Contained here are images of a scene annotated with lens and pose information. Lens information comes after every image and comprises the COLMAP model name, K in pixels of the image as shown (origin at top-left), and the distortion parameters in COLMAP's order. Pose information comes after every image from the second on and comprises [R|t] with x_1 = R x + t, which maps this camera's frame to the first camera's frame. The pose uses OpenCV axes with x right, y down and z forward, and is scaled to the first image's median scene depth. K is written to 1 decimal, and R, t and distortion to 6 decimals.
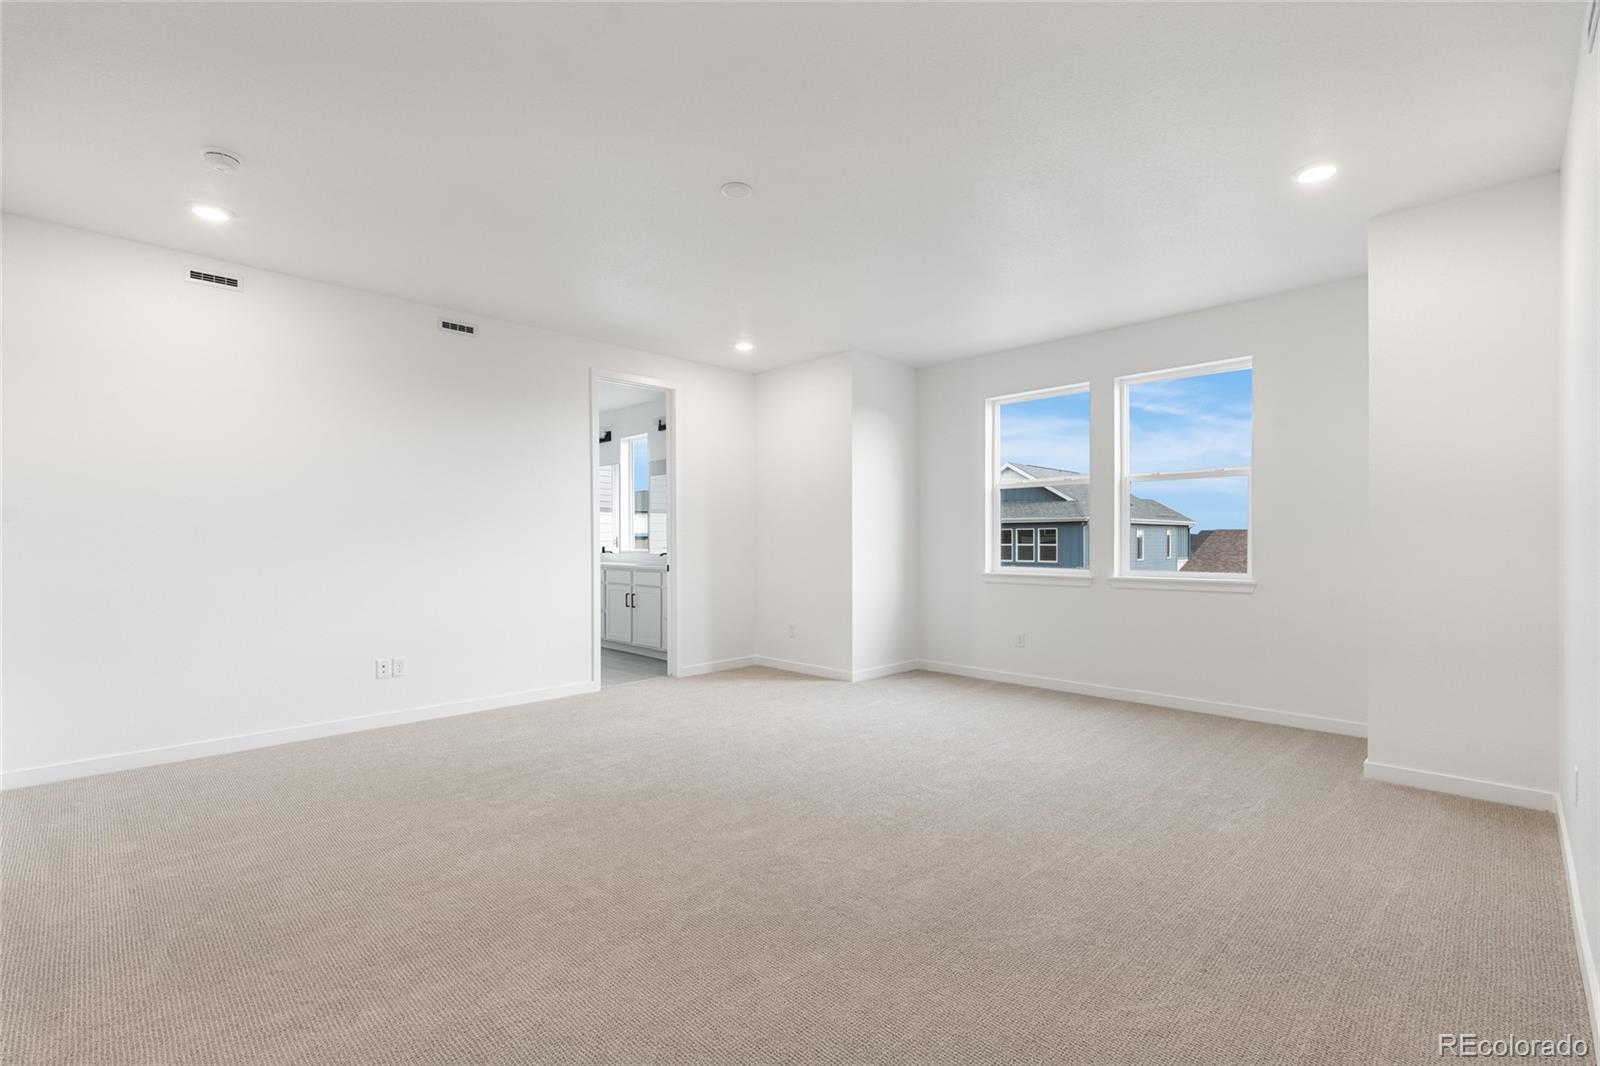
lens RADIAL K [[707.0, 0, 788.8], [0, 707.0, 532.7], [0, 0, 1]] dist [0.004919, 0.000661]
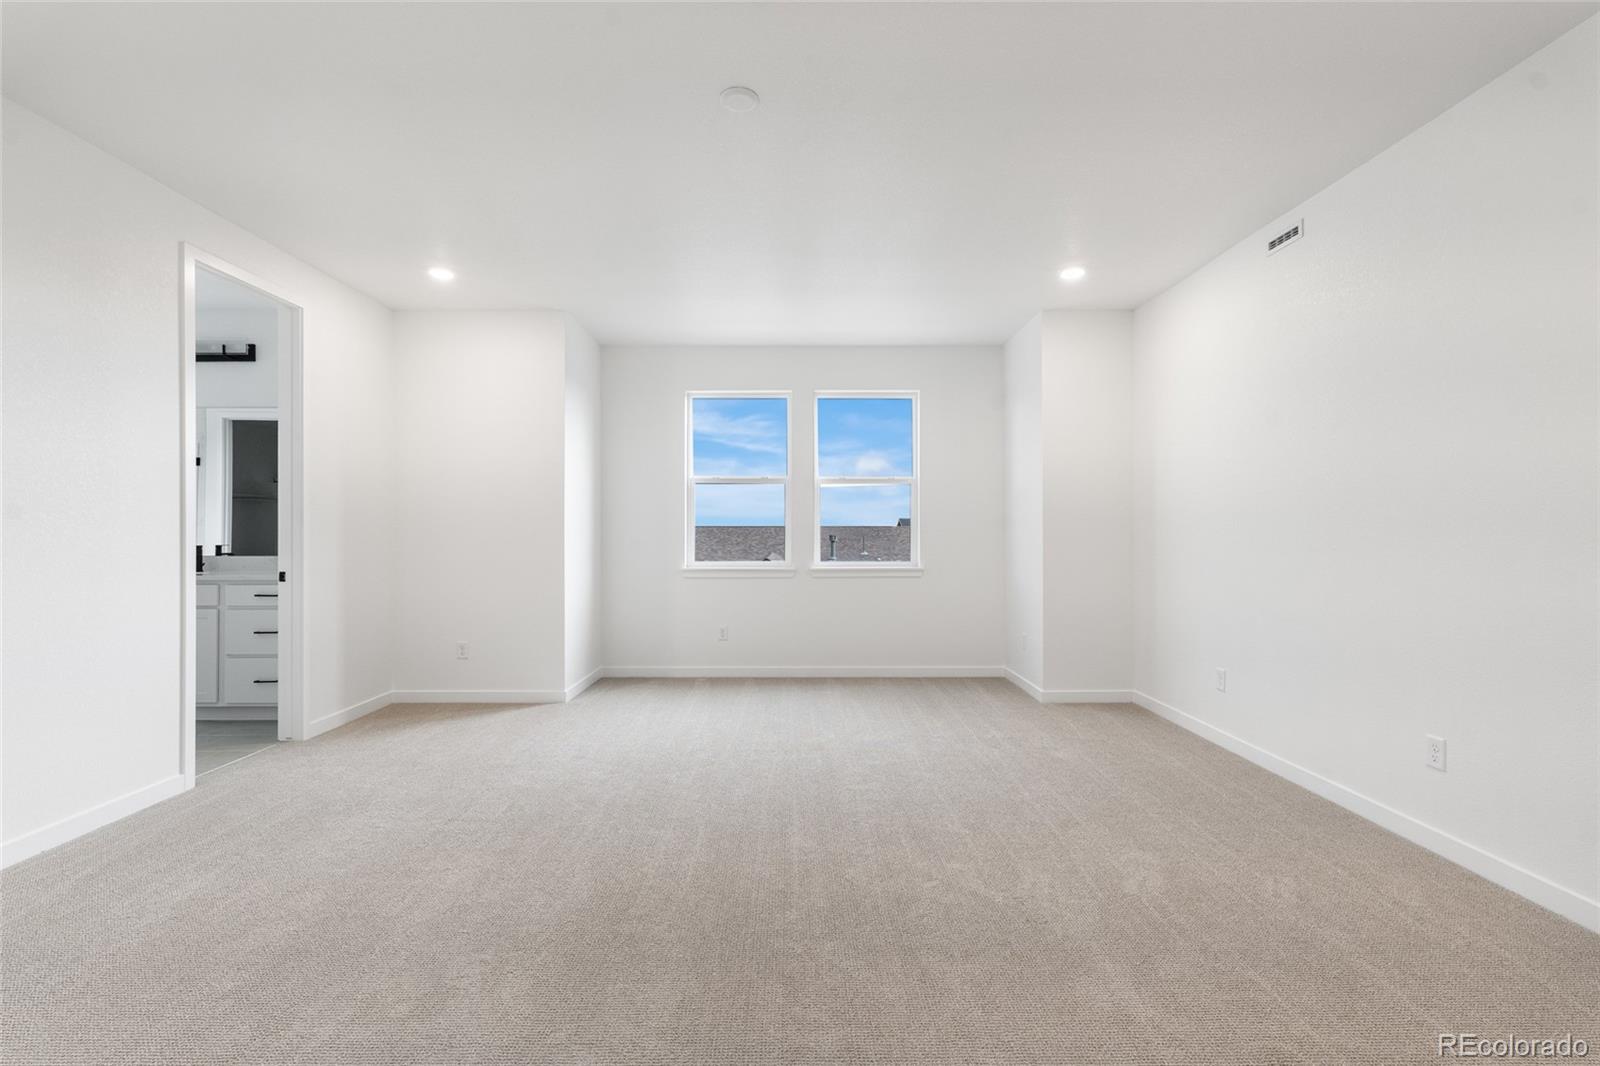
lens RADIAL K [[707.0, 0, 793.3], [0, 707.0, 535.5], [0, 0, 1]] dist [0.004919, 0.000661]
pose [[0.701340, -0.001067, 0.712826, -0.322428], [-0.009086, 0.999904, 0.010435, -0.000659], [-0.712769, -0.013795, 0.701263, 0.211728]]
